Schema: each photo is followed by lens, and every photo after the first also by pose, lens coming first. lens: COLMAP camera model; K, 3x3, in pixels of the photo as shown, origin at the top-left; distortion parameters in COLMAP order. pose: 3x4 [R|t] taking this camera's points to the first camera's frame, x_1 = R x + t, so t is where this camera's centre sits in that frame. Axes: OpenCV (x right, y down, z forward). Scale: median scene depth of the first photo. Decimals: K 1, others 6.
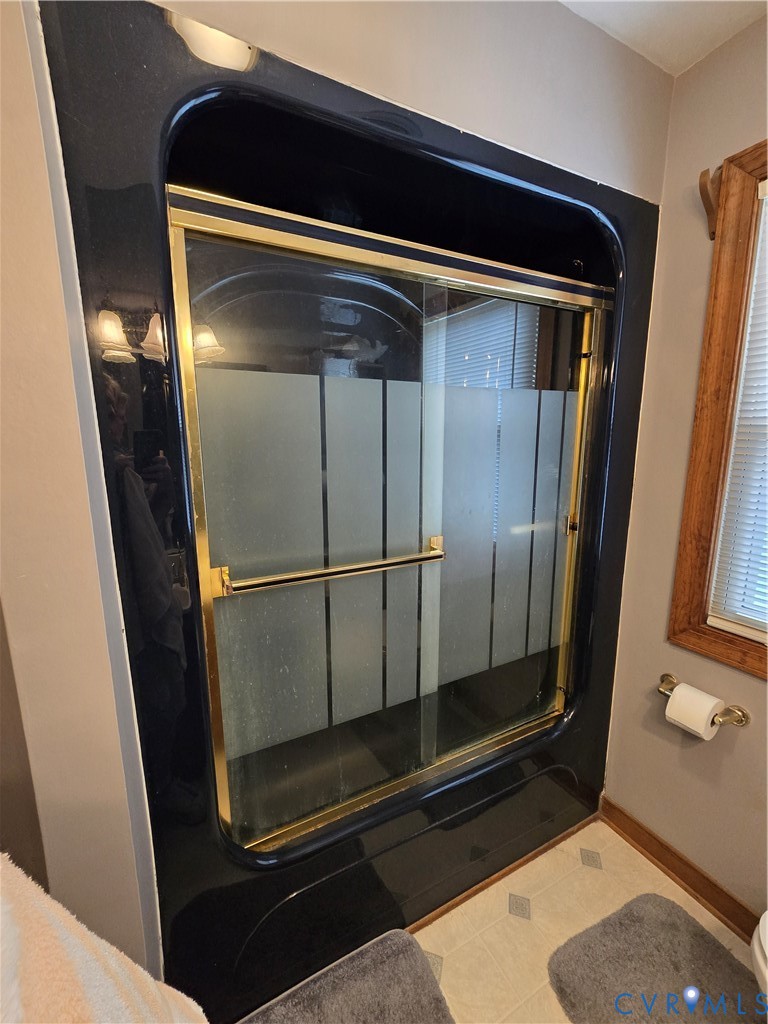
lens RADIAL K [[433.7, 0, 382.0], [0, 433.7, 515.4], [0, 0, 1]] dist [0.001357, 0.000476]
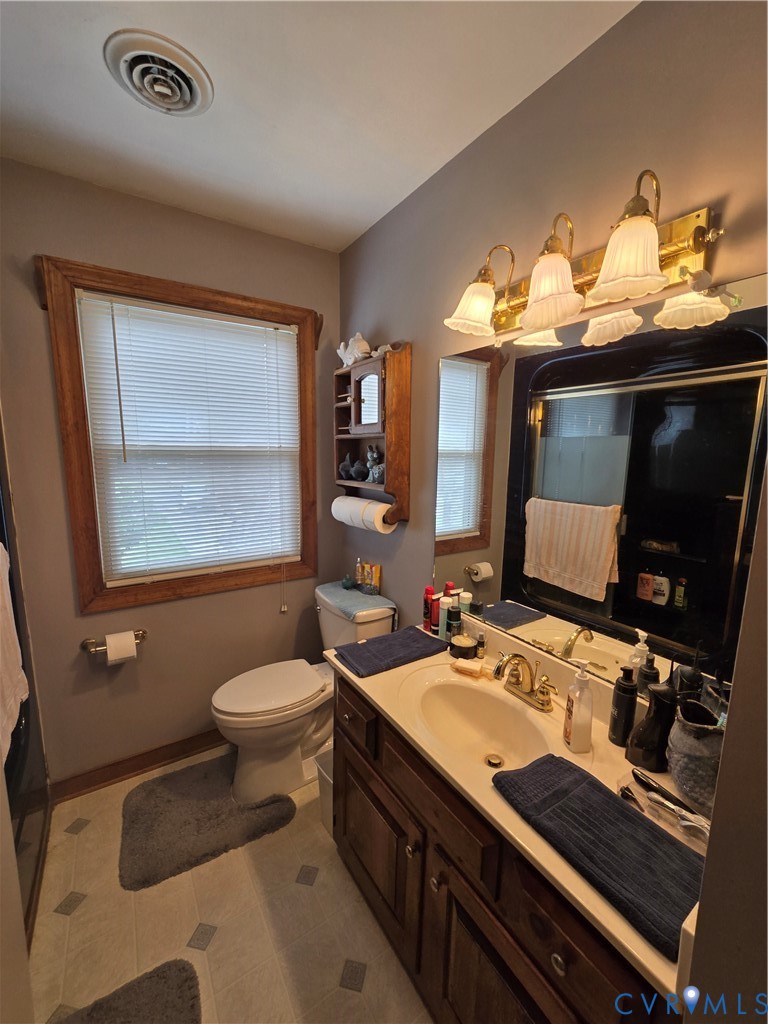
lens RADIAL K [[413.4, 0, 382.3], [0, 413.4, 512.5], [0, 0, 1]] dist [0.000030, 0.000021]
pose [[-0.092439, -0.149579, 0.984419, -0.619280], [0.167192, 0.972284, 0.163435, -0.058573], [-0.981581, 0.179695, -0.064868, 0.162359]]
